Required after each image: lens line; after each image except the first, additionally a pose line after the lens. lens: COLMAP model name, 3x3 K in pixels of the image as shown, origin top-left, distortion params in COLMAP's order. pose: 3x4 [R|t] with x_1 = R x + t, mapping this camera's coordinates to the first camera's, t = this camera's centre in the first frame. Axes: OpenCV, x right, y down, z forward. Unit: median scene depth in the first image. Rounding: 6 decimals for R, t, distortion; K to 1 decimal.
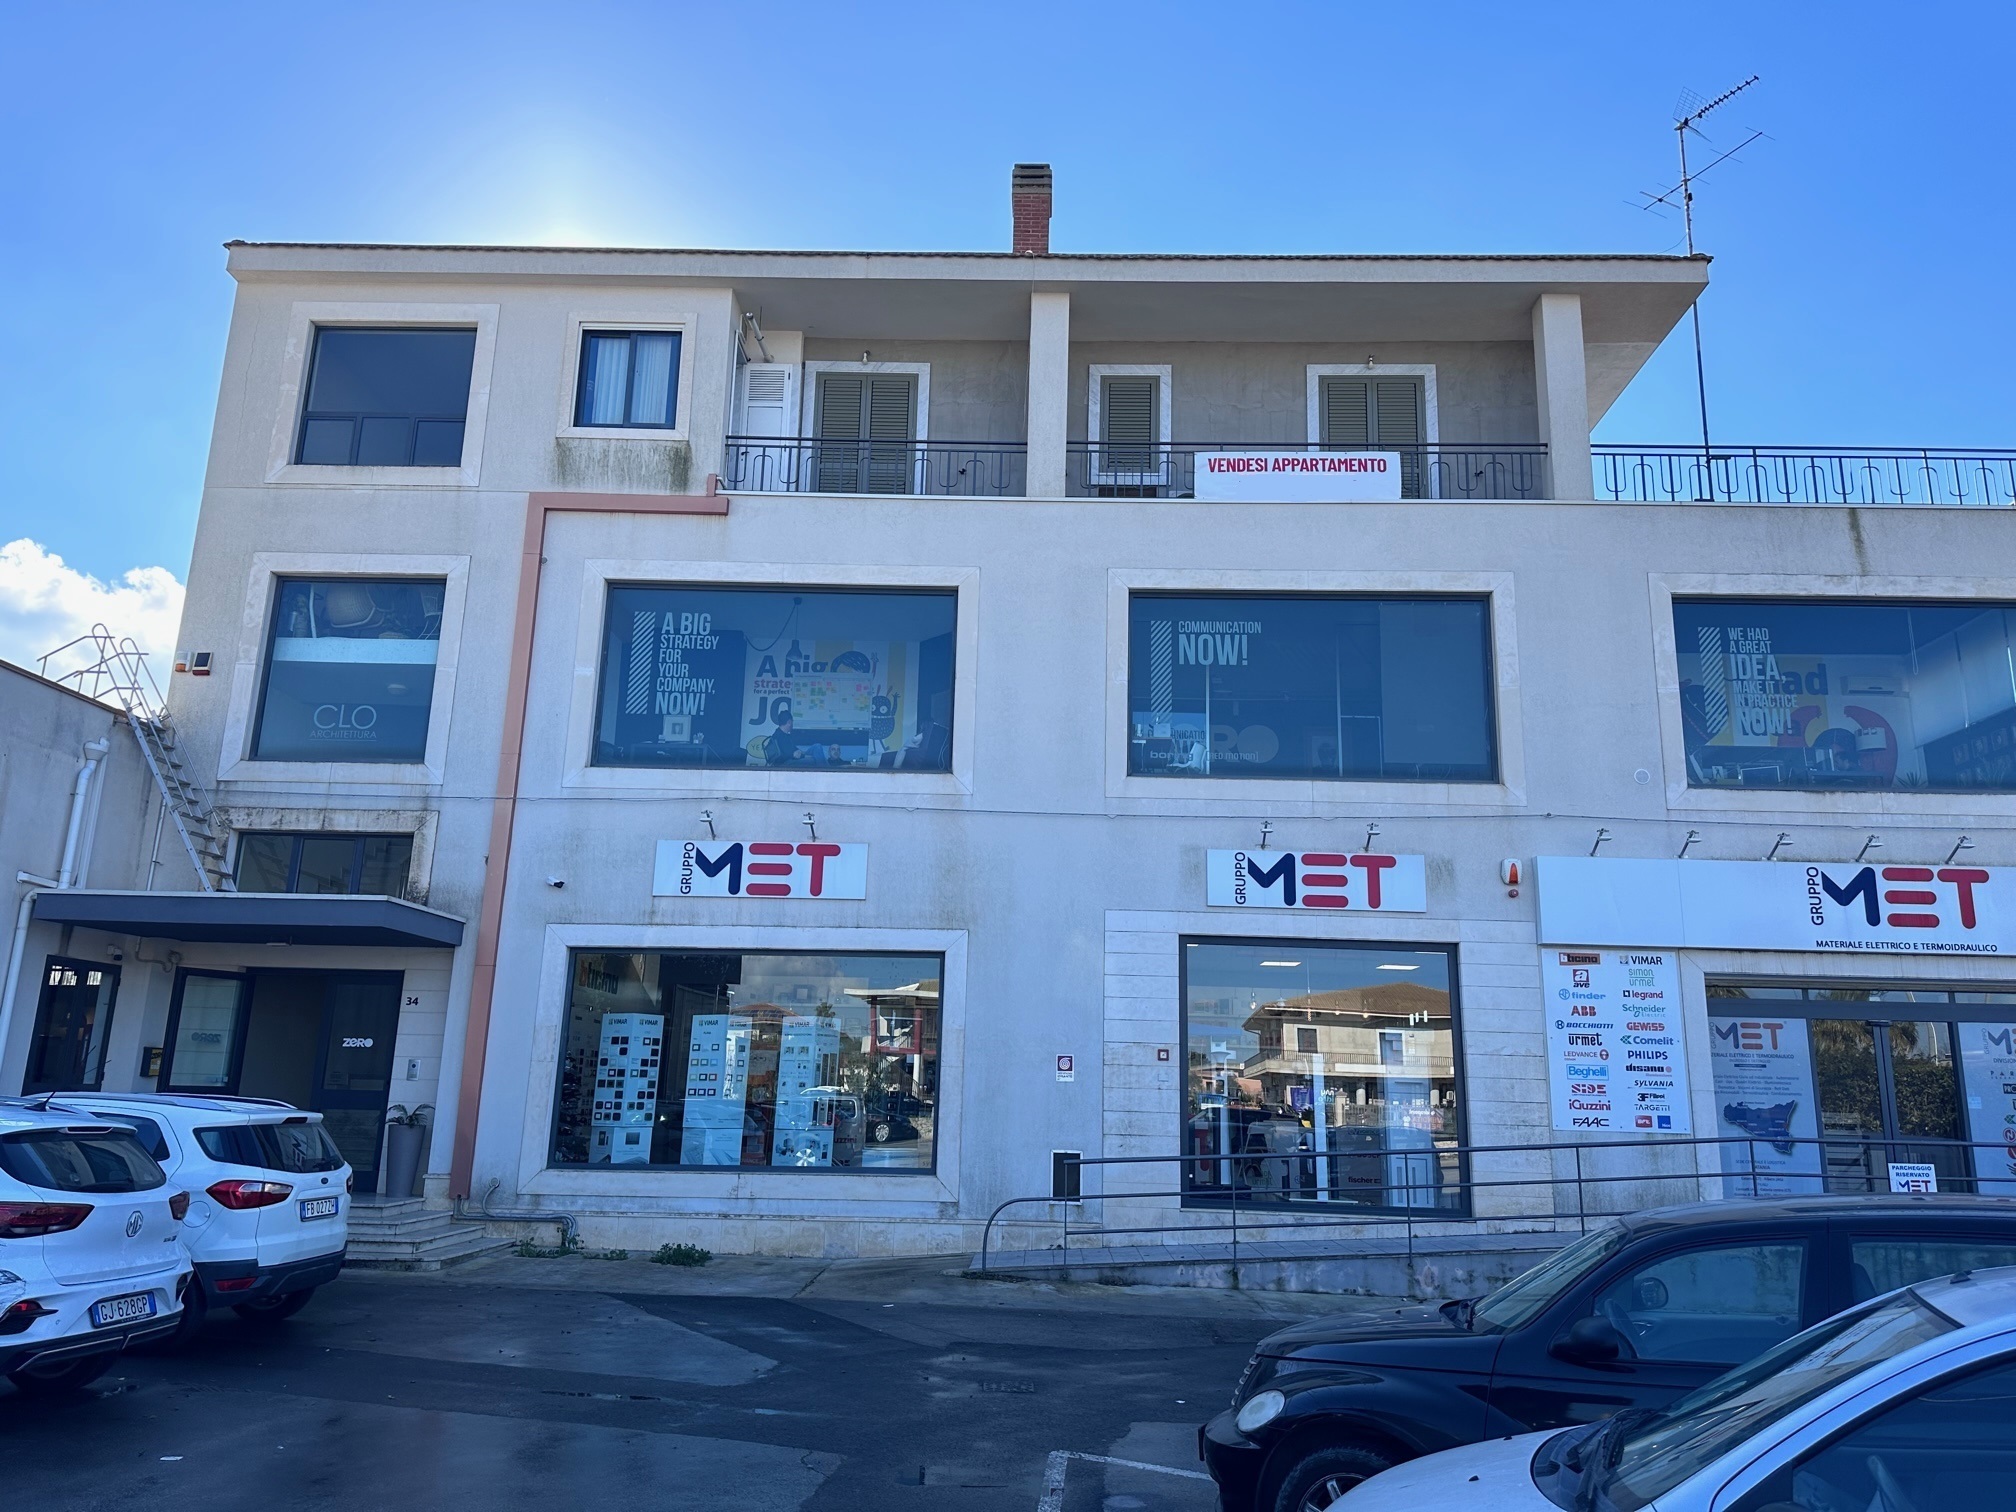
lens RADIAL K [[1401.4, 0, 1005.6], [0, 1401.4, 767.2], [0, 0, 1]] dist [0.090729, -0.125095]
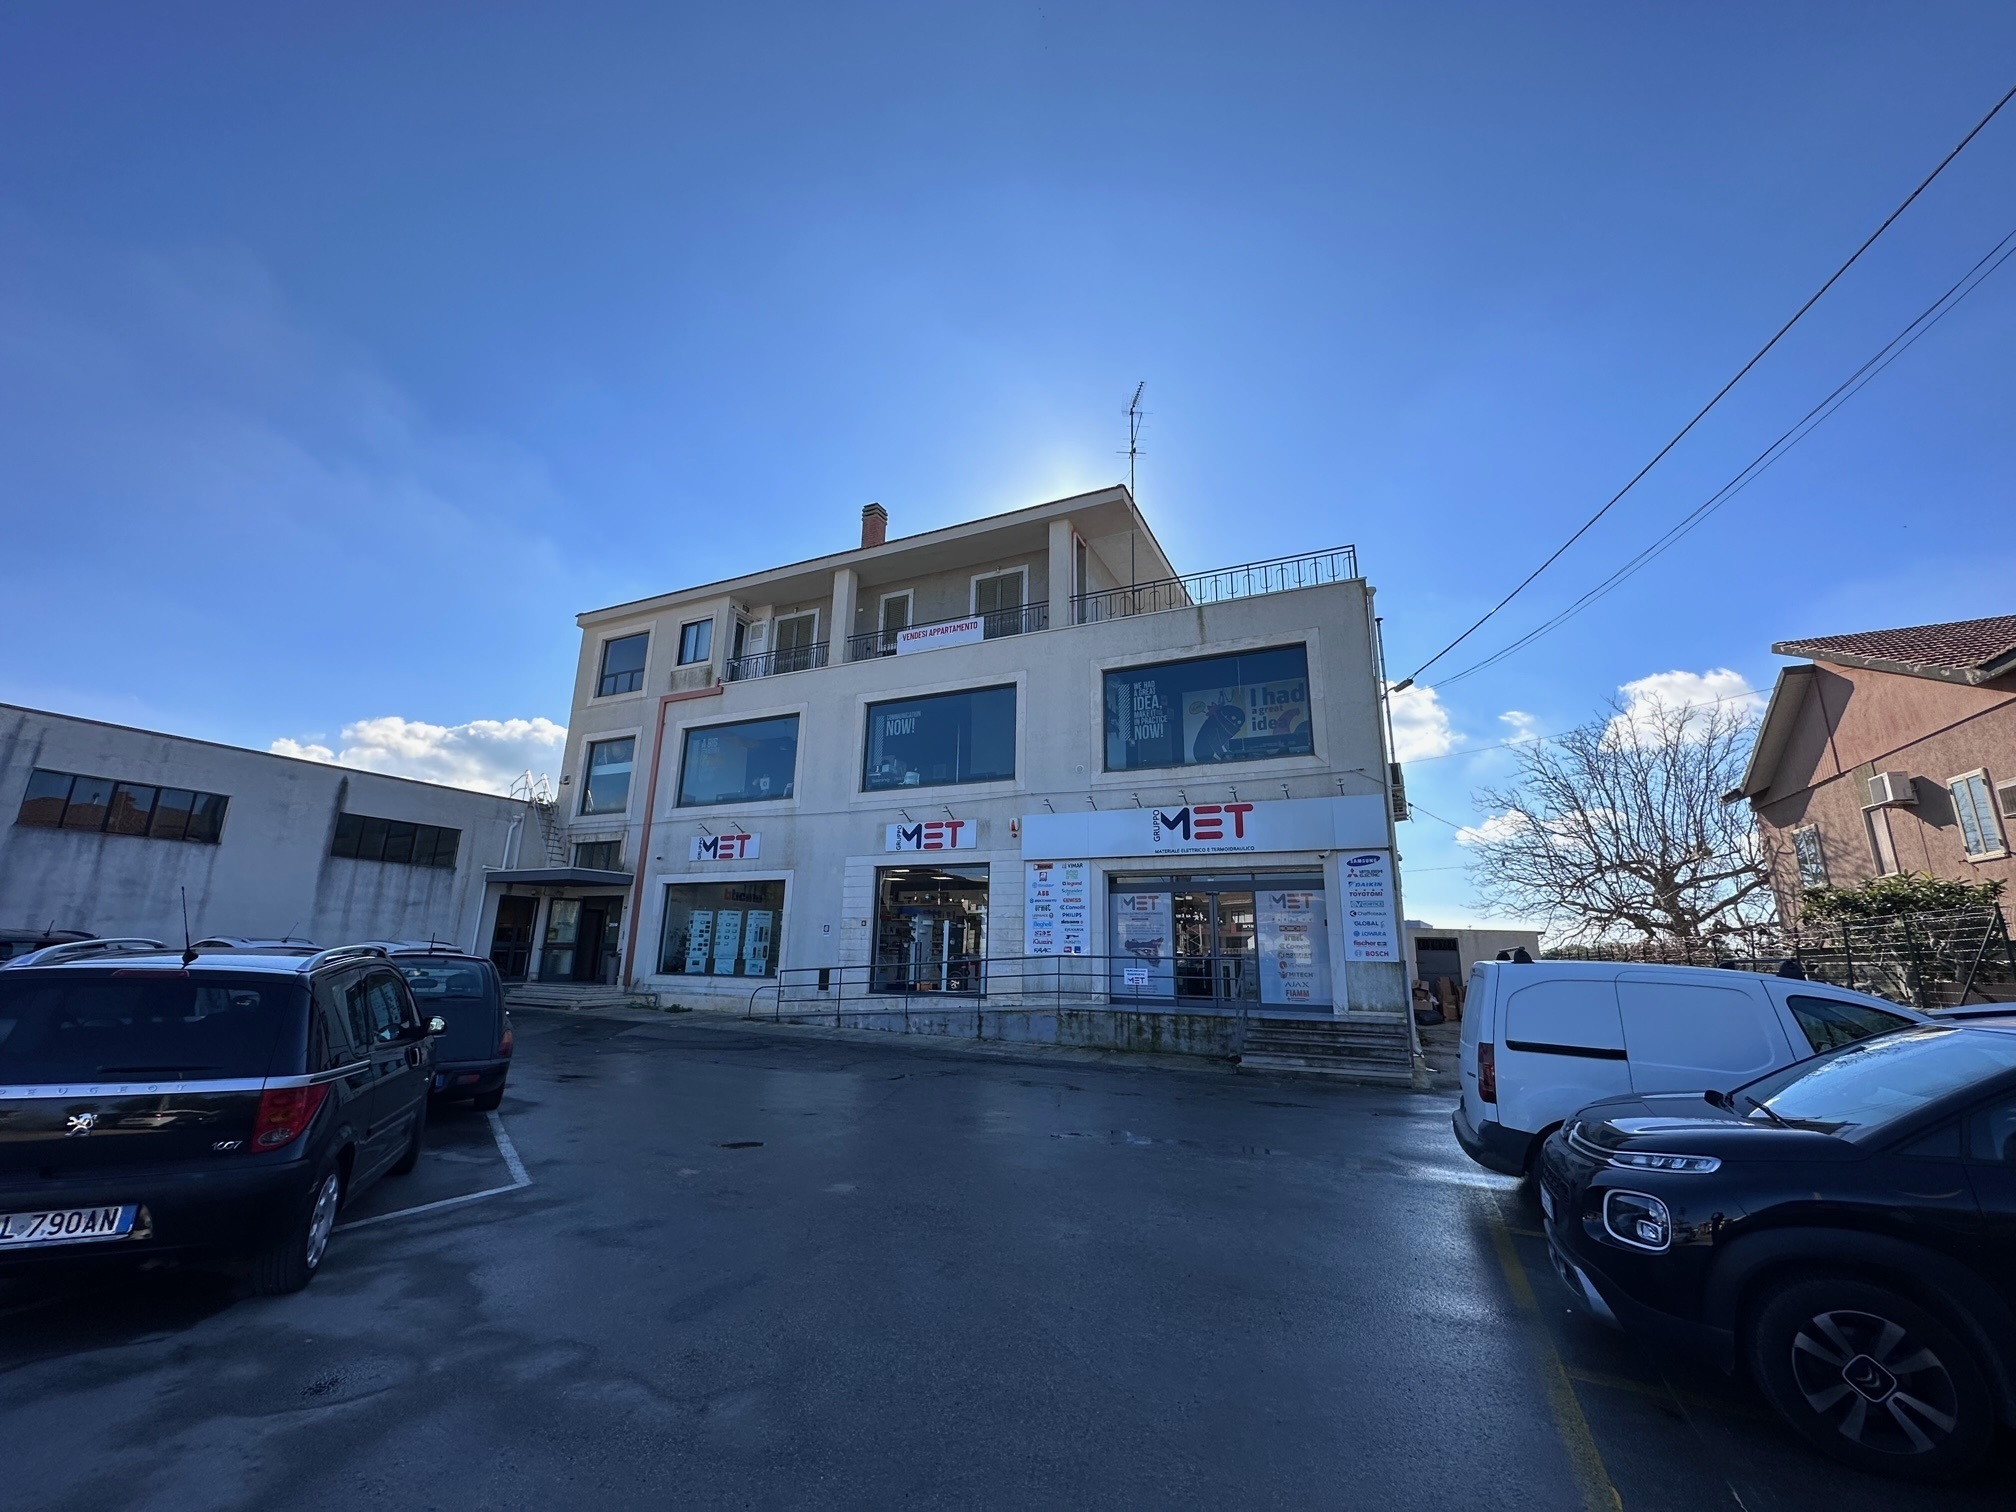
lens RADIAL K [[799.1, 0, 1009.4], [0, 799.1, 757.2], [0, 0, 1]] dist [-0.003672, 0.000661]
pose [[0.913689, -0.106495, -0.392212, 0.785434], [0.102548, 0.994243, -0.031068, 0.014306], [0.393263, -0.011834, 0.919350, -0.025887]]
